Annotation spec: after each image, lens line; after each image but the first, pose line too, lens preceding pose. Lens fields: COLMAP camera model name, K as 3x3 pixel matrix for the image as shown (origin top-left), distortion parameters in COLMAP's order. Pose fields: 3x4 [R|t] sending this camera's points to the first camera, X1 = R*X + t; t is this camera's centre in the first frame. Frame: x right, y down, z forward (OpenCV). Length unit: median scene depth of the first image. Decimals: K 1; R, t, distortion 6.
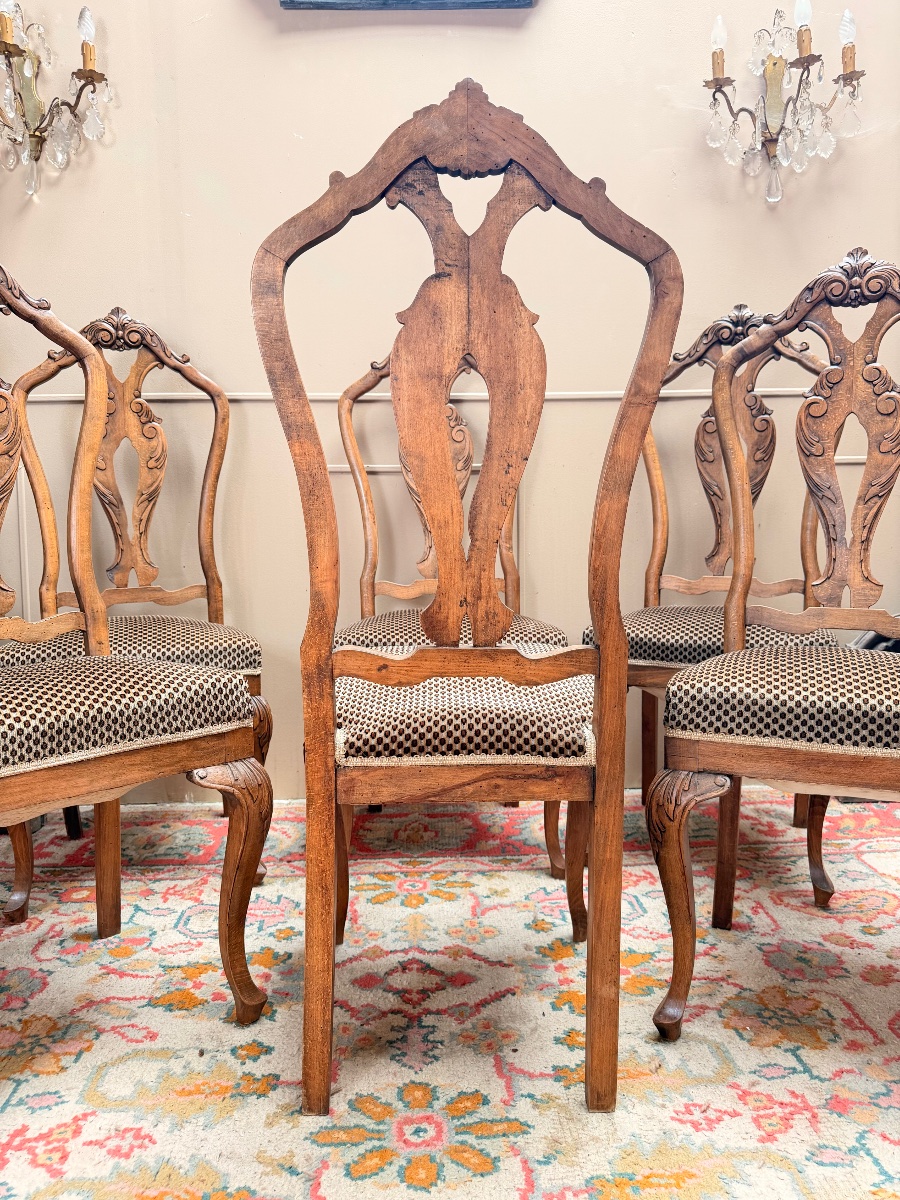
lens RADIAL K [[863.4, 0, 446.6], [0, 863.4, 594.5], [0, 0, 1]] dist [0.013478, -0.021250]
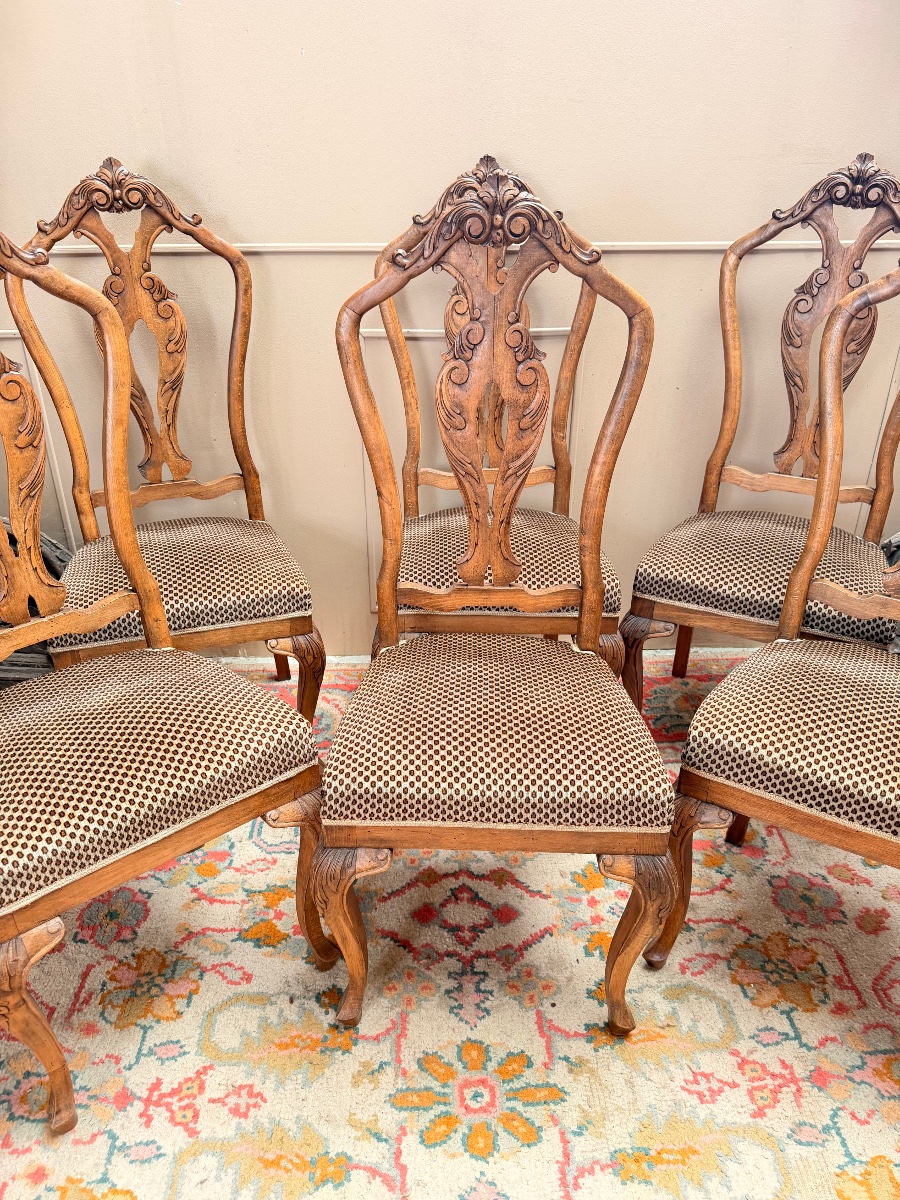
lens RADIAL K [[863.4, 0, 449.1], [0, 863.4, 604.8], [0, 0, 1]] dist [0.013478, -0.021250]
pose [[0.999735, 0.018964, -0.013063, -0.046335], [-0.012152, 0.916325, 0.400252, -0.352213], [0.019561, -0.399987, 0.916312, 0.097266]]
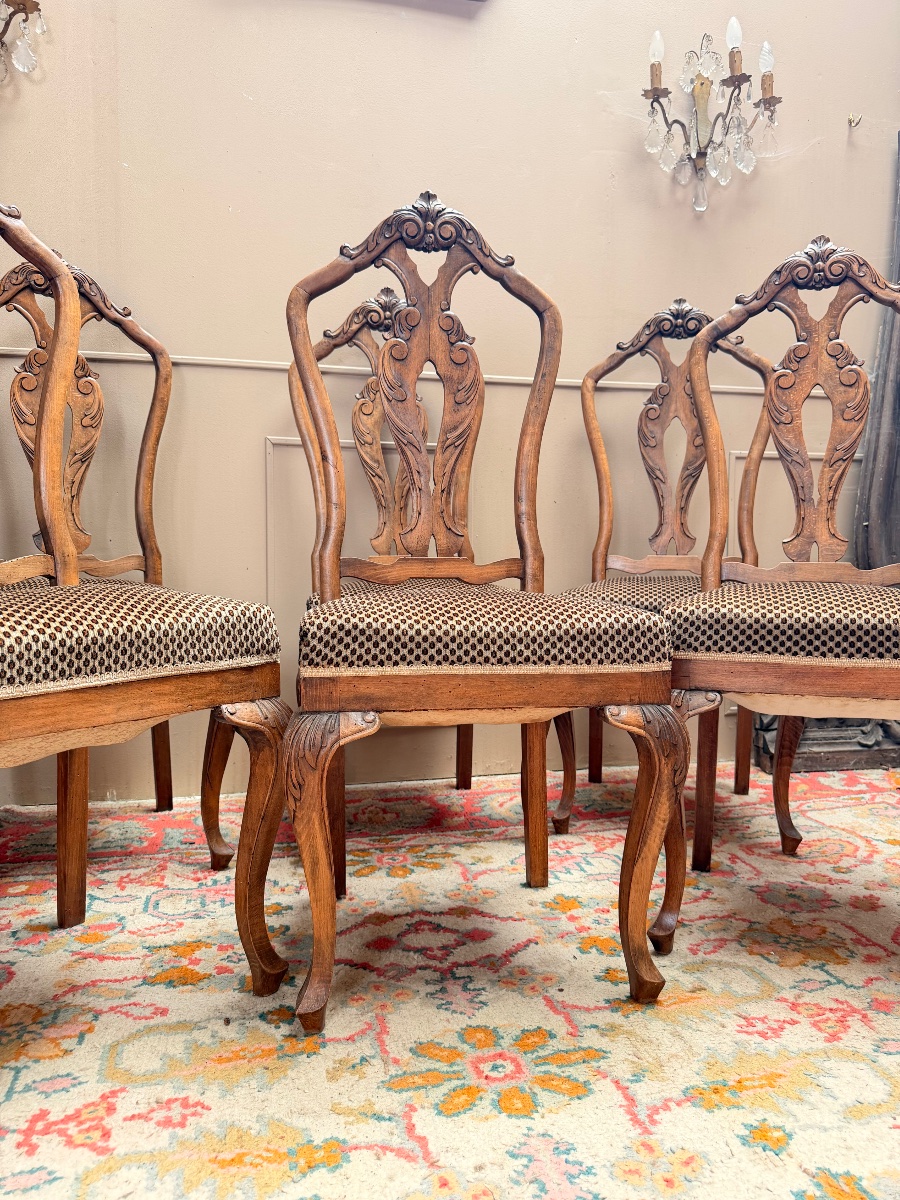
lens RADIAL K [[863.4, 0, 455.2], [0, 863.4, 601.6], [0, 0, 1]] dist [0.013478, -0.021250]
pose [[0.980700, 0.005142, 0.195450, -0.177676], [0.003136, 0.999112, -0.042023, 0.103340], [-0.195493, 0.041825, 0.979813, 0.043407]]
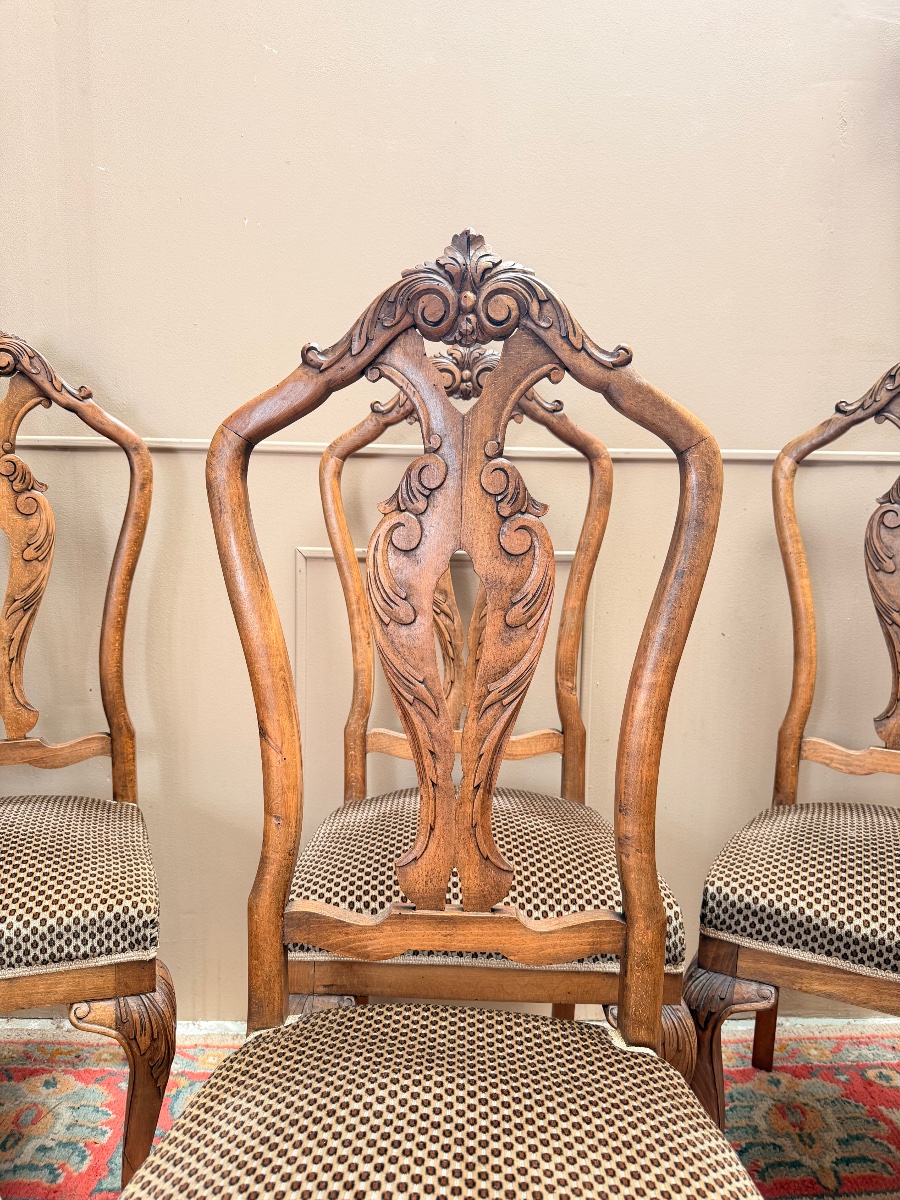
lens RADIAL K [[863.4, 0, 450.1], [0, 863.4, 594.4], [0, 0, 1]] dist [0.013478, -0.021250]
pose [[0.999258, 0.032459, -0.020721, -0.012655], [-0.031719, 0.998882, 0.035056, -0.200402], [0.021836, -0.034373, 0.999171, 0.461508]]
